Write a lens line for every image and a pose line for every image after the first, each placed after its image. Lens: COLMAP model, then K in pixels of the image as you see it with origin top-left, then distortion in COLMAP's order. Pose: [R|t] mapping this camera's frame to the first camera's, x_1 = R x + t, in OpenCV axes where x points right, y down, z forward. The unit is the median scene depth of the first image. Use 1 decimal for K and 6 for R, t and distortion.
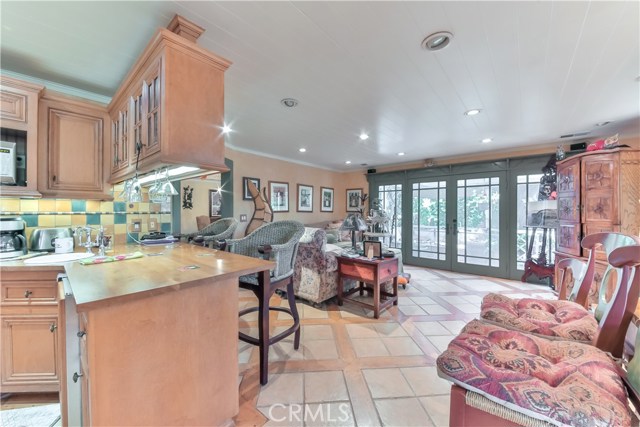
lens RADIAL K [[240.7, 0, 318.7], [0, 240.7, 213.7], [0, 0, 1]] dist [-0.003884, -0.000605]
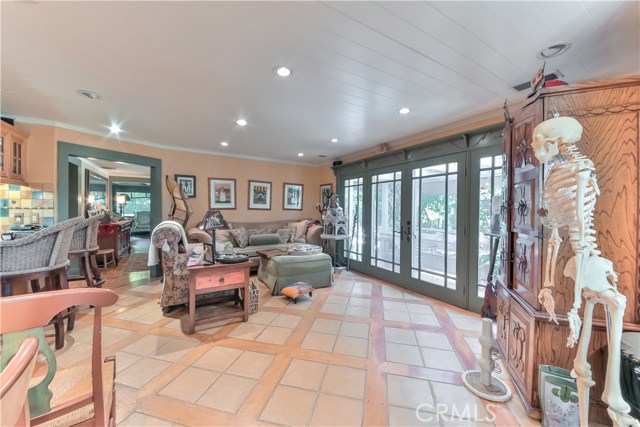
lens RADIAL K [[240.7, 0, 323.1], [0, 240.7, 213.3], [0, 0, 1]] dist [-0.003884, -0.000605]
pose [[0.952331, 0.013312, -0.304777, 0.540576], [-0.012425, 0.999911, 0.004851, -0.000337], [0.304815, -0.000833, 0.952411, 0.193397]]
